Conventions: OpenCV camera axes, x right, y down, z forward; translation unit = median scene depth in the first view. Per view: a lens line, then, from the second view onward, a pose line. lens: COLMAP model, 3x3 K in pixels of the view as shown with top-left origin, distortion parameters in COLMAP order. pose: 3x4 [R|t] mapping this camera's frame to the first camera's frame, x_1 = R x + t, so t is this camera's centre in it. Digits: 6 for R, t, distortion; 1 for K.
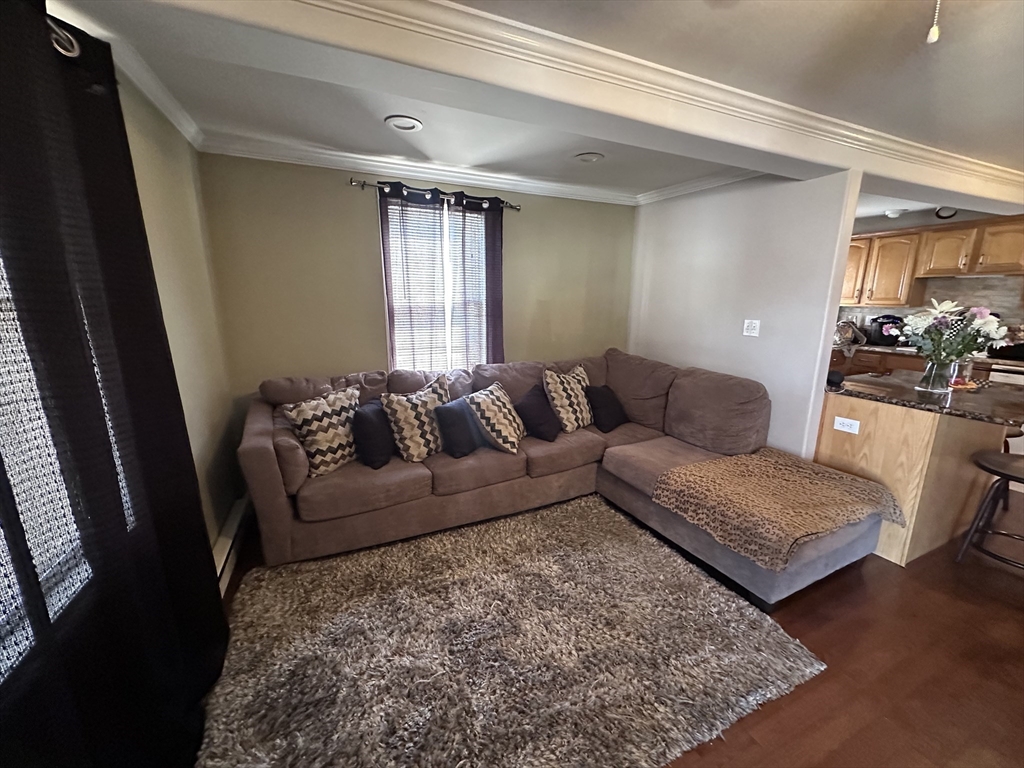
lens RADIAL K [[410.3, 0, 512.0], [0, 410.3, 384.0], [0, 0, 1]] dist [0.000467, 0.000046]
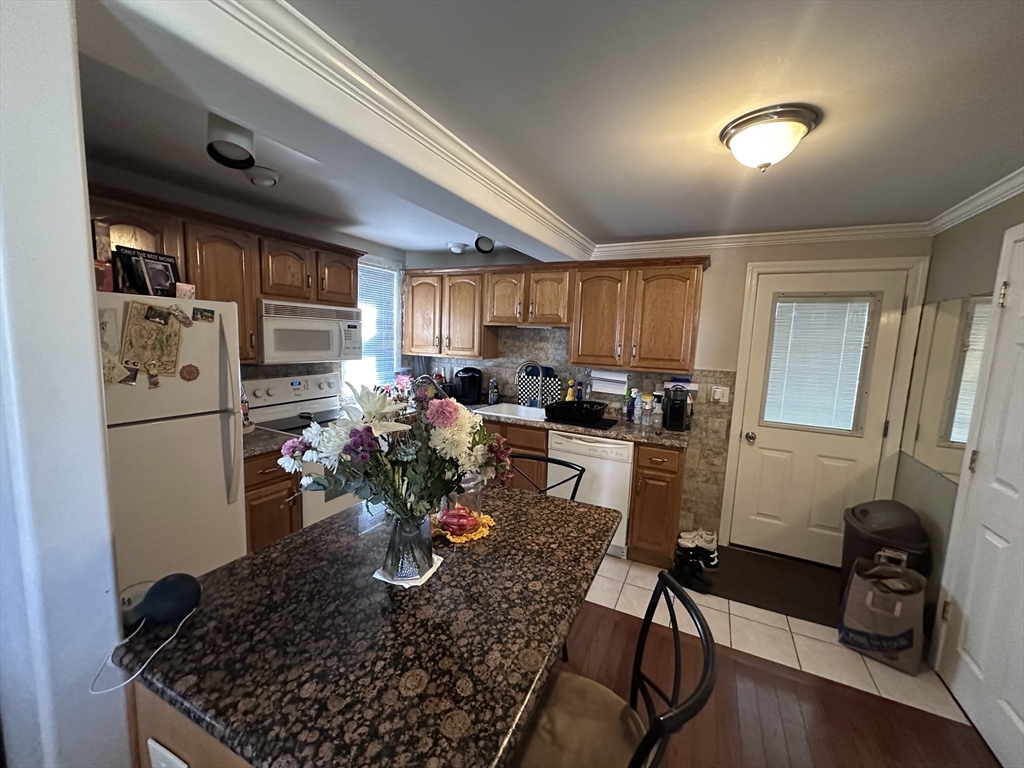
lens RADIAL K [[410.3, 0, 512.0], [0, 410.3, 384.0], [0, 0, 1]] dist [0.000467, 0.000046]
pose [[0.775967, -0.049194, 0.628852, 0.494169], [0.100182, 0.993911, -0.045866, -0.095070], [-0.622767, 0.098590, 0.776171, 0.321057]]
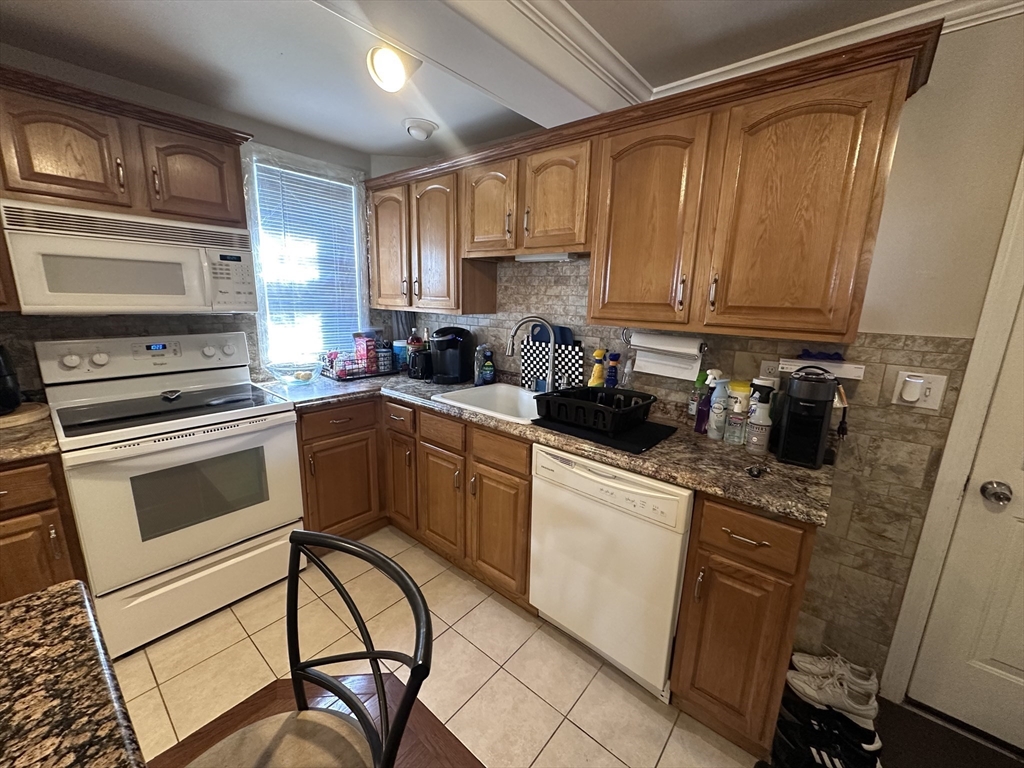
lens RADIAL K [[410.3, 0, 512.0], [0, 410.3, 384.0], [0, 0, 1]] dist [0.000467, 0.000046]
pose [[0.902065, -0.067256, 0.426327, 0.813821], [0.065855, 0.997666, 0.018047, -0.104938], [-0.426546, 0.011796, 0.904389, 0.503738]]
